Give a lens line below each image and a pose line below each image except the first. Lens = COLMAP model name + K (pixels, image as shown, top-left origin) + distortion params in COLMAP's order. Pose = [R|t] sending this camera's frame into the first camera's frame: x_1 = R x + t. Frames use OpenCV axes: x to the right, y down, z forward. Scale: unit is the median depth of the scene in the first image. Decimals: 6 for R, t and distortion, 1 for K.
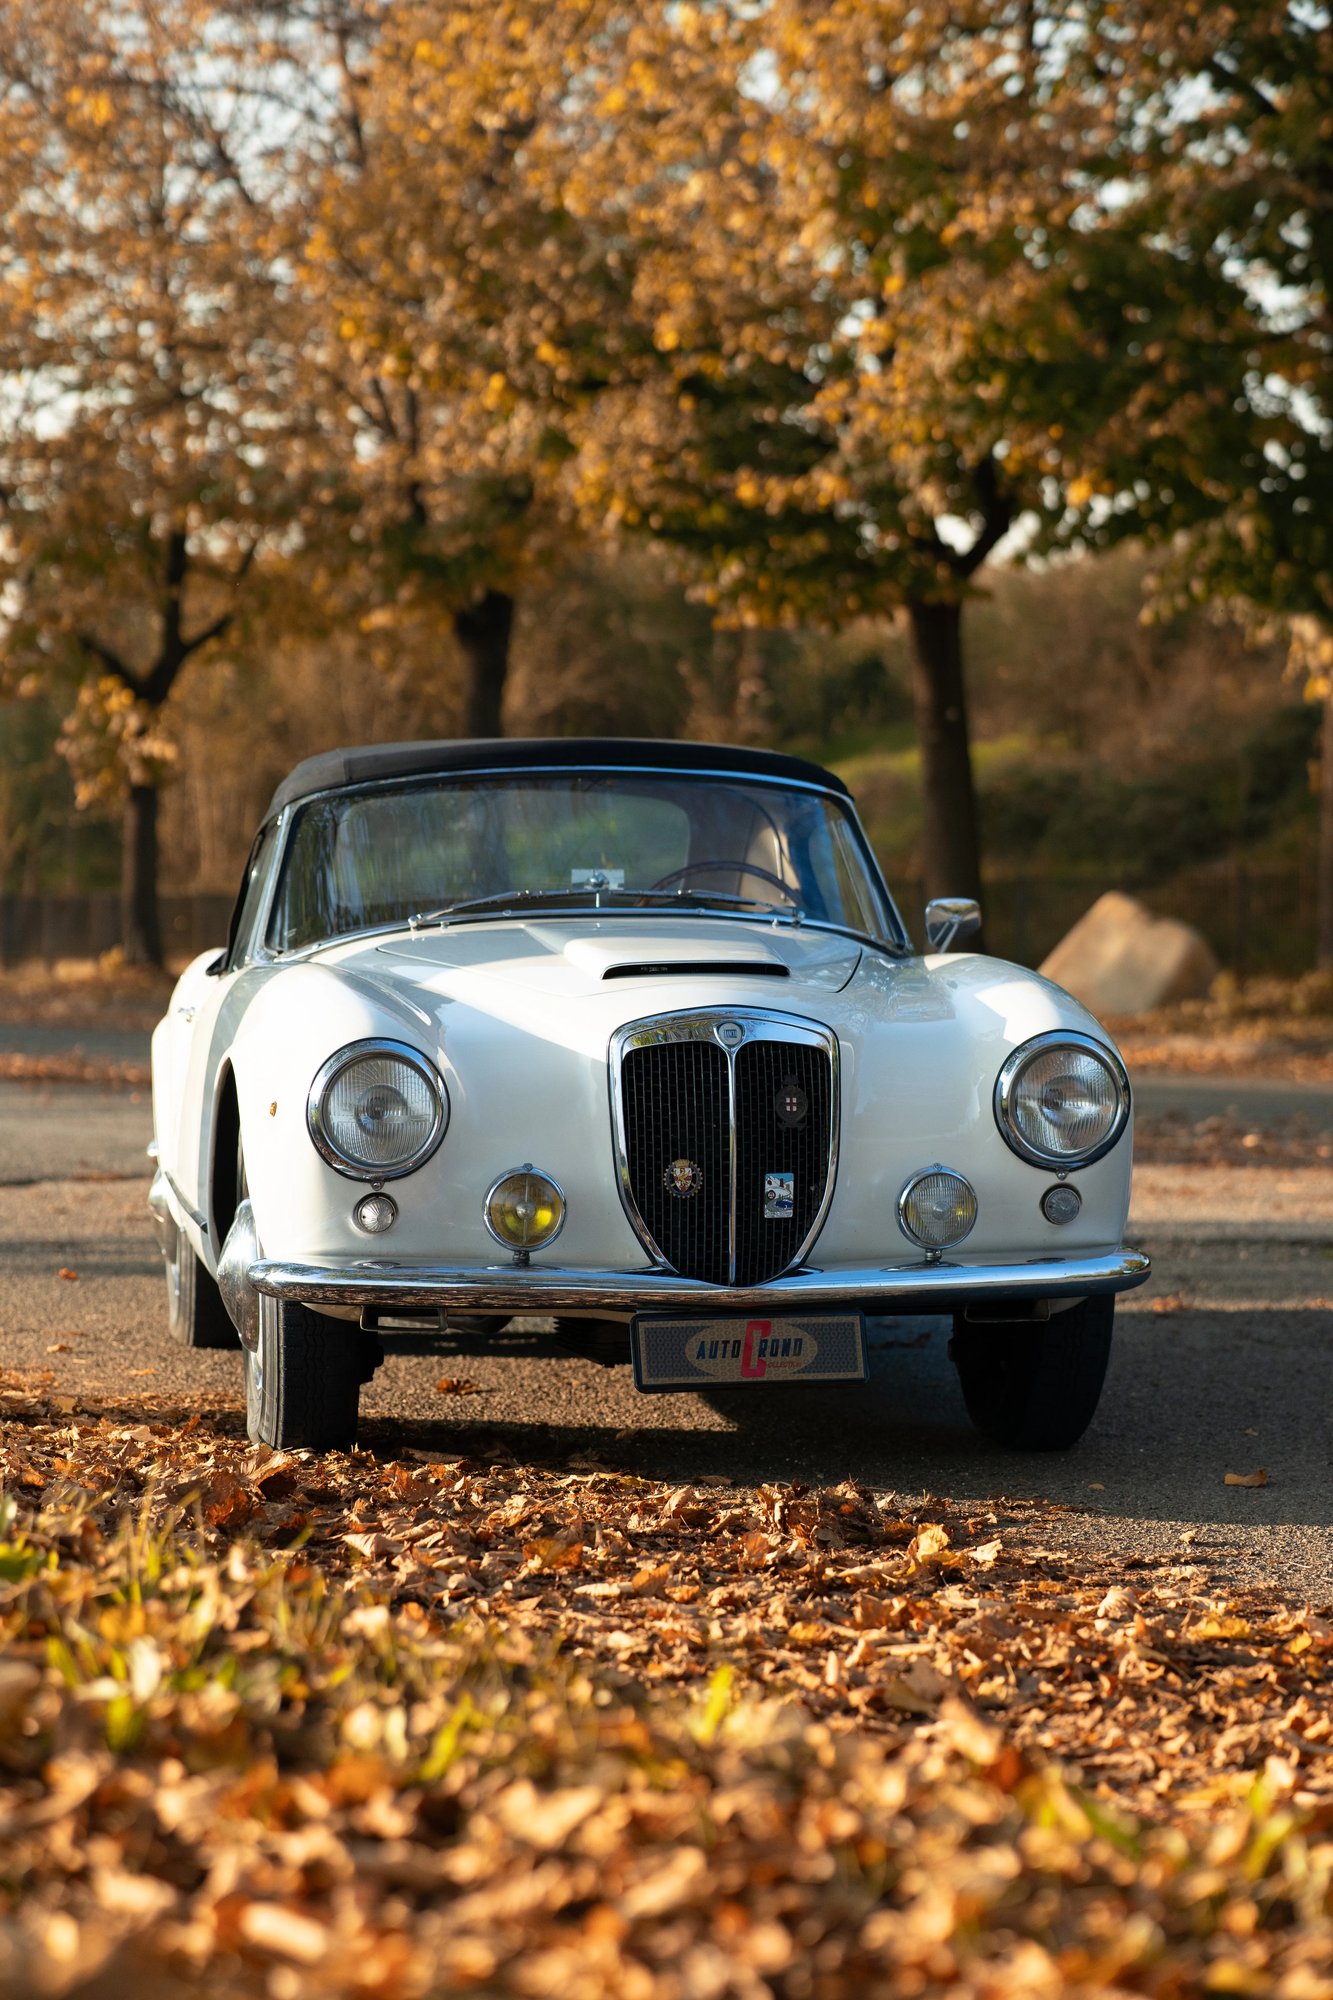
lens RADIAL K [[5010.8, 0, 665.1], [0, 5010.8, 1001.9], [0, 0, 1]] dist [0.021329, 0.000000]
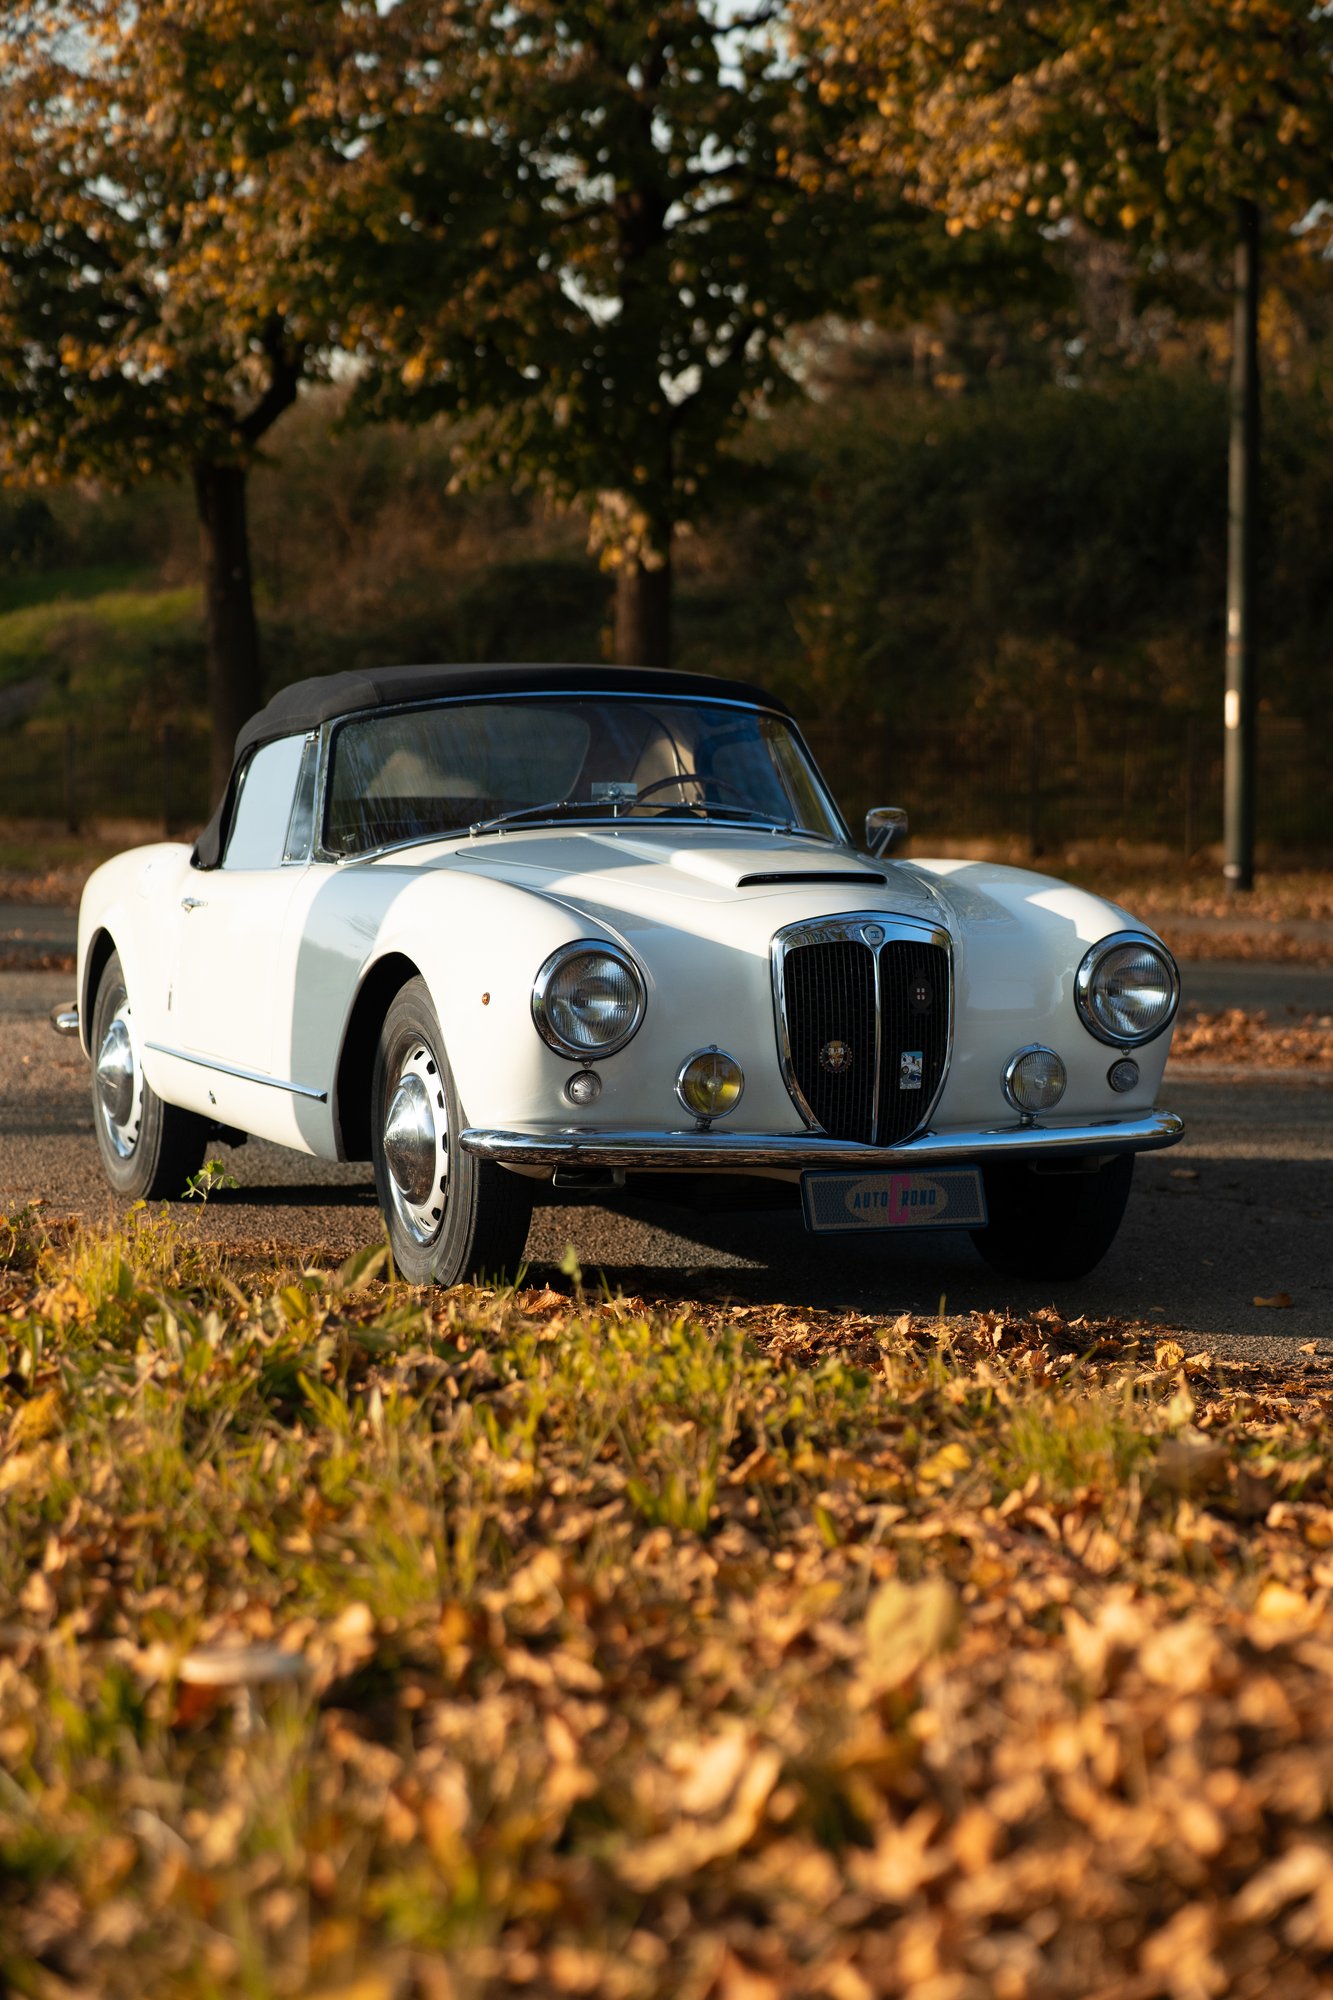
lens RADIAL K [[5010.8, 0, 676.2], [0, 5010.8, 1006.5], [0, 0, 1]] dist [0.021329, 0.000000]
pose [[0.980938, -0.003585, 0.194289, -0.223637], [-0.003028, 0.999426, 0.033731, -0.014031], [-0.194298, -0.033676, 0.980364, -0.133644]]
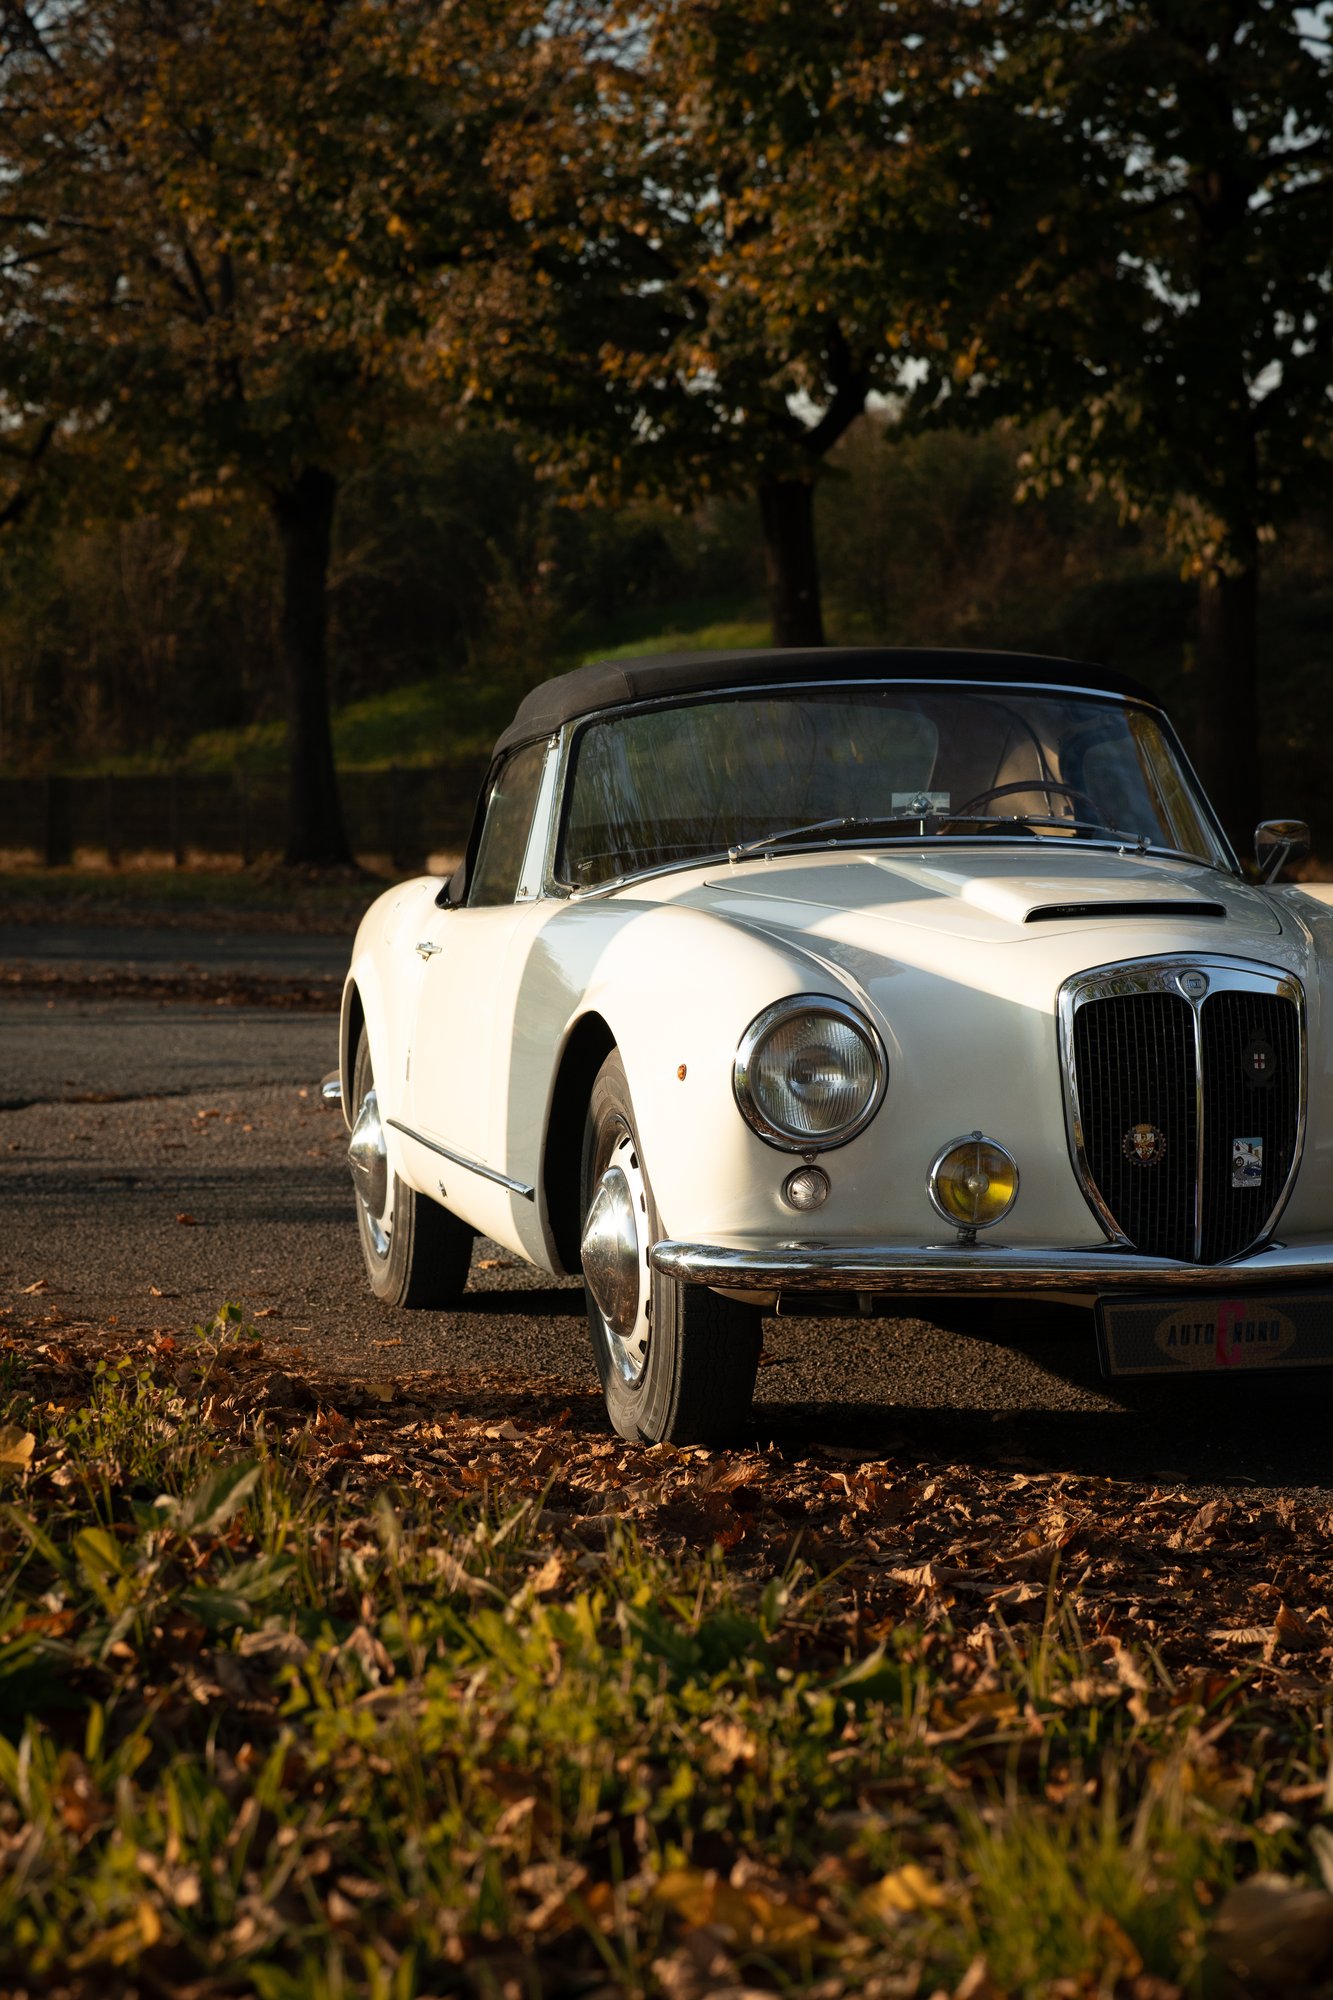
lens RADIAL K [[5010.8, 0, 651.8], [0, 5010.8, 993.0], [0, 0, 1]] dist [0.021329, 0.000000]
pose [[0.998368, -0.010913, 0.056057, -0.114162], [0.009597, 0.999673, 0.023690, -0.012111], [-0.056297, -0.023113, 0.998146, 0.089353]]
